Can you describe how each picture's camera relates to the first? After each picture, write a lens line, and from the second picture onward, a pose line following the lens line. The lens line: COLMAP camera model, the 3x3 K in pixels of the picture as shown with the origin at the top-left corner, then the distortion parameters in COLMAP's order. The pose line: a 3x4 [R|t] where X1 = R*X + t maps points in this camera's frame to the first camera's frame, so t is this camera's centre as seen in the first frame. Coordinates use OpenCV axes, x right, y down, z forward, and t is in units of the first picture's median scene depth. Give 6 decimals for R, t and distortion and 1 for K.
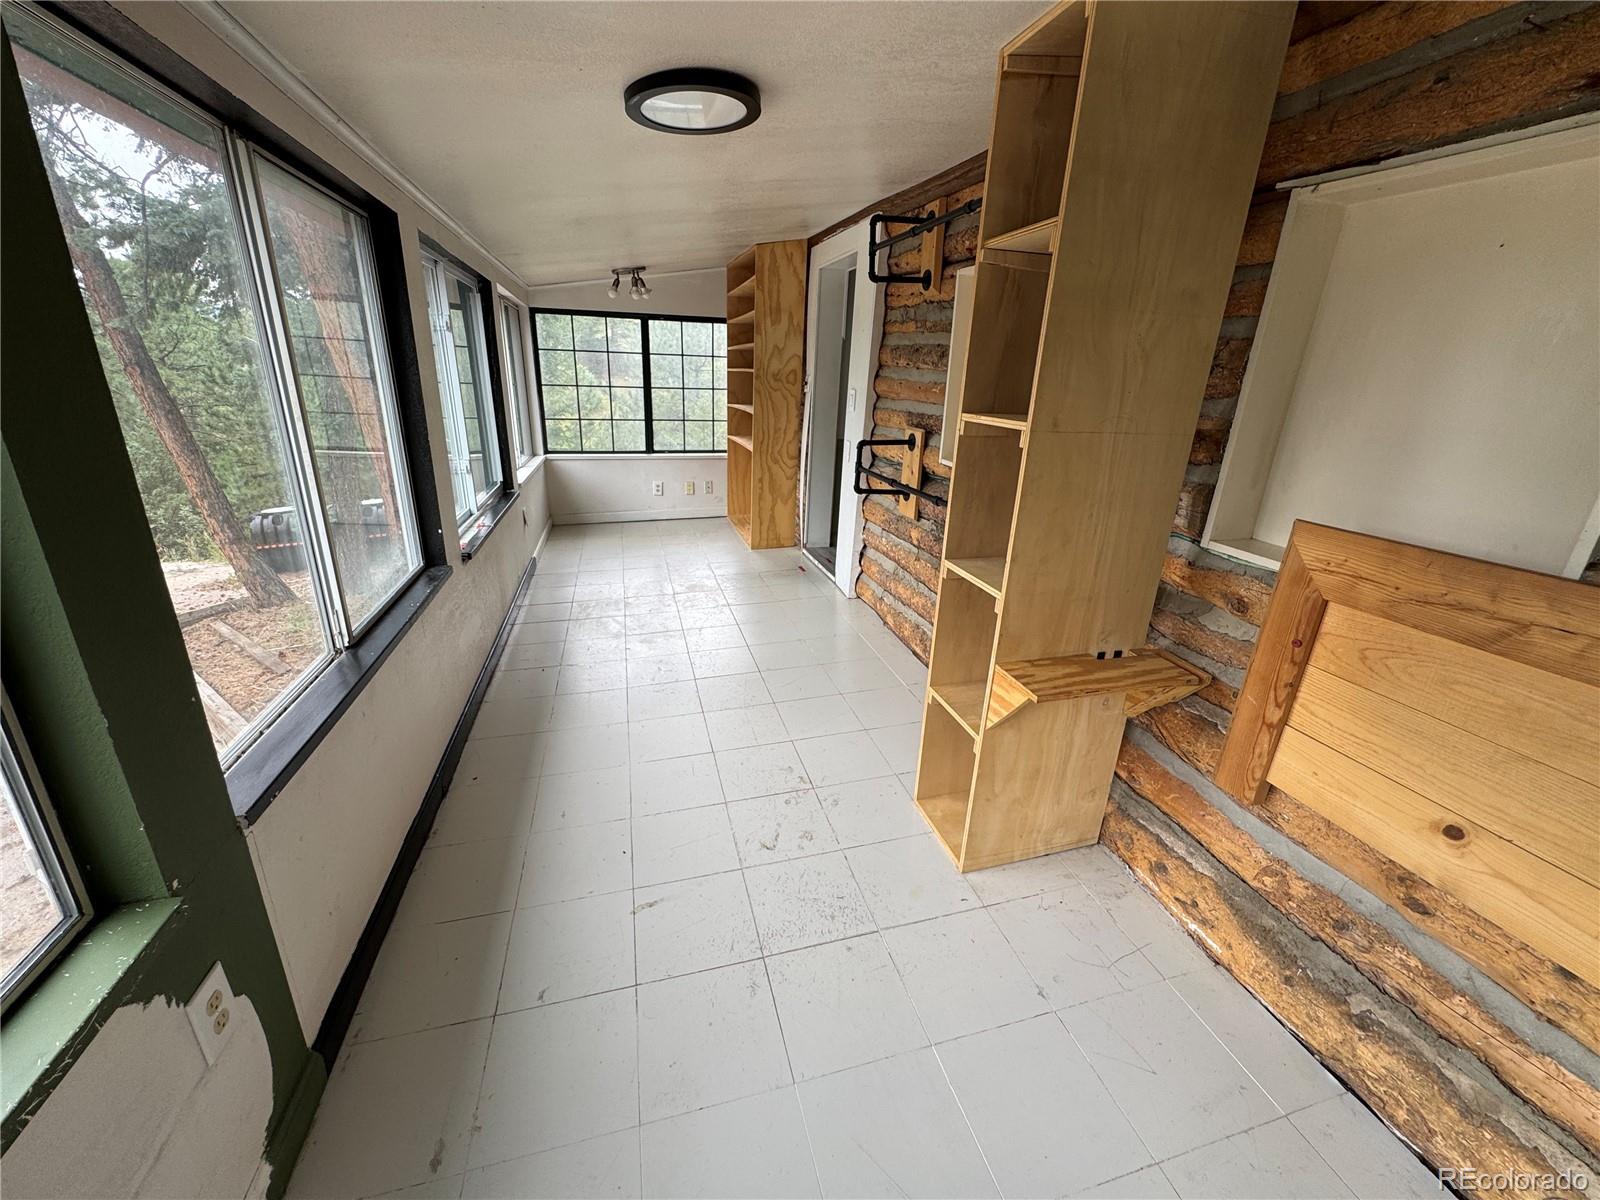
lens RADIAL K [[637.5, 0, 805.3], [0, 637.5, 593.4], [0, 0, 1]] dist [-0.005519, 0.001130]
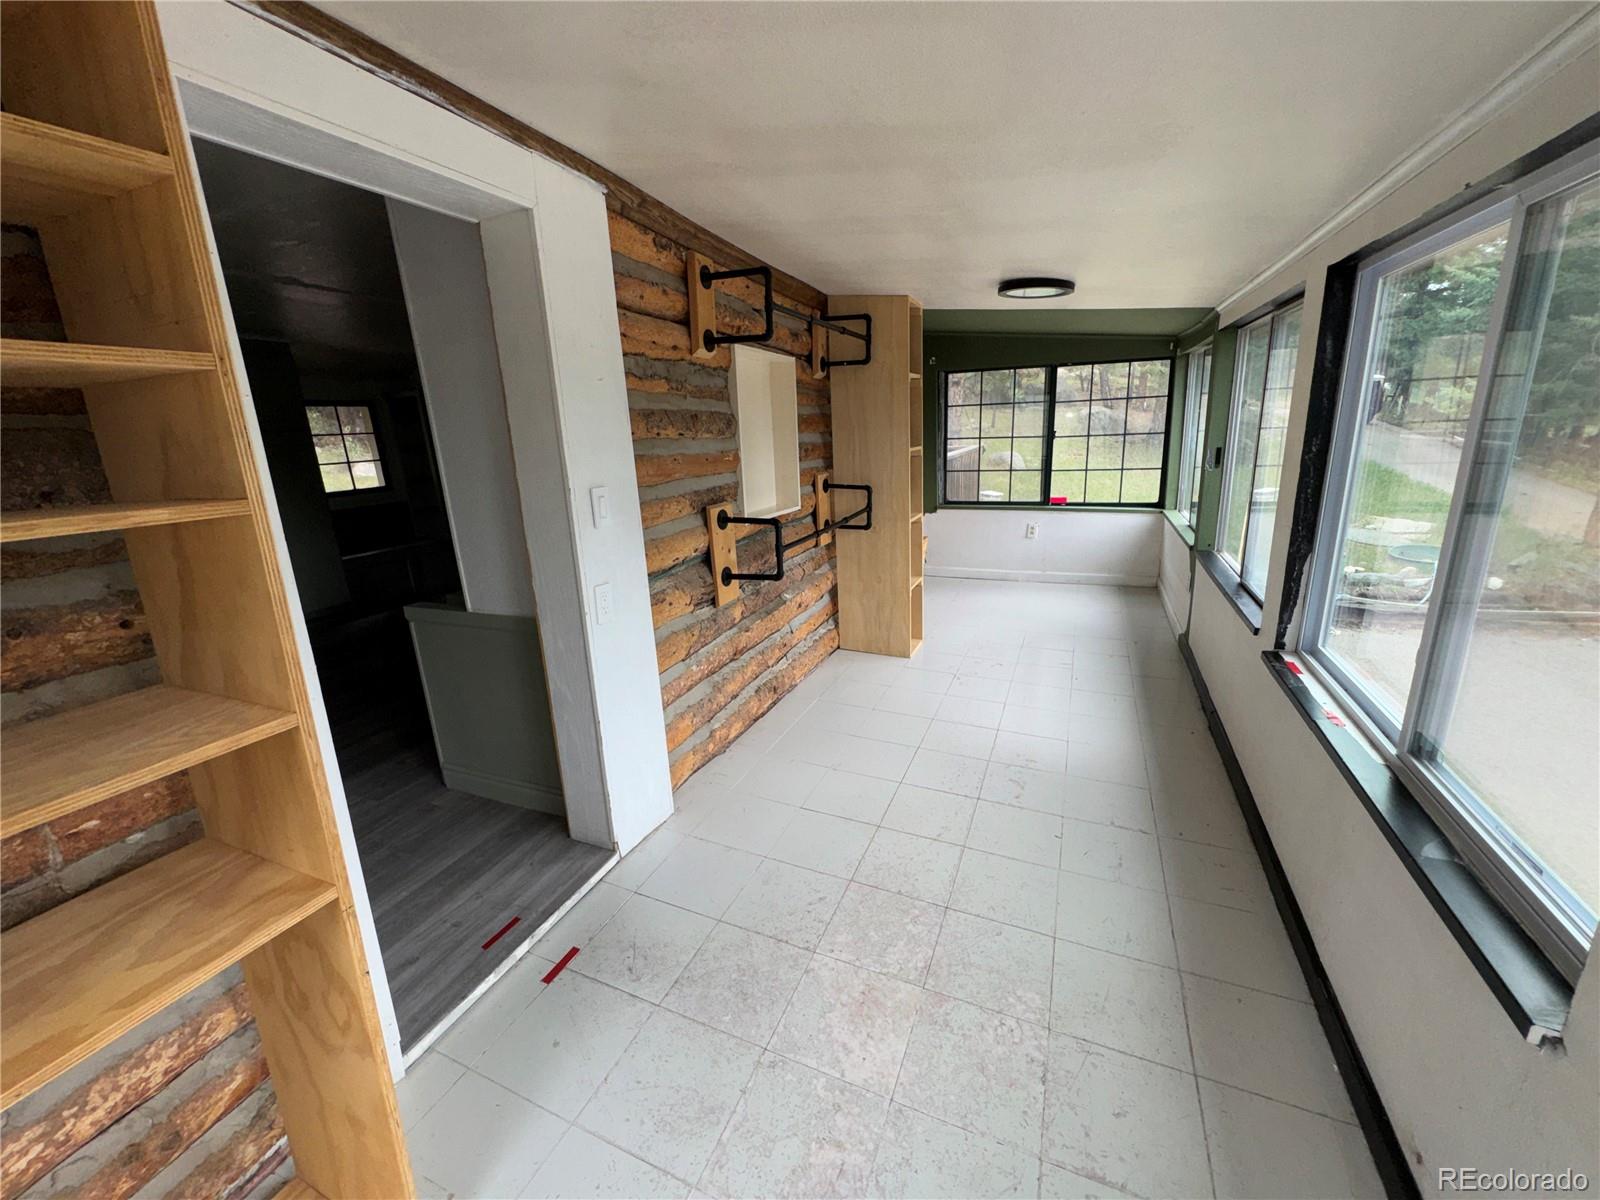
lens RADIAL K [[637.5, 0, 803.8], [0, 637.5, 593.1], [0, 0, 1]] dist [-0.005519, 0.001130]
pose [[-0.775203, -0.162150, 0.610548, -0.587482], [0.224663, 0.832543, 0.506359, -0.709384], [-0.590413, 0.529698, -0.608960, 1.889838]]
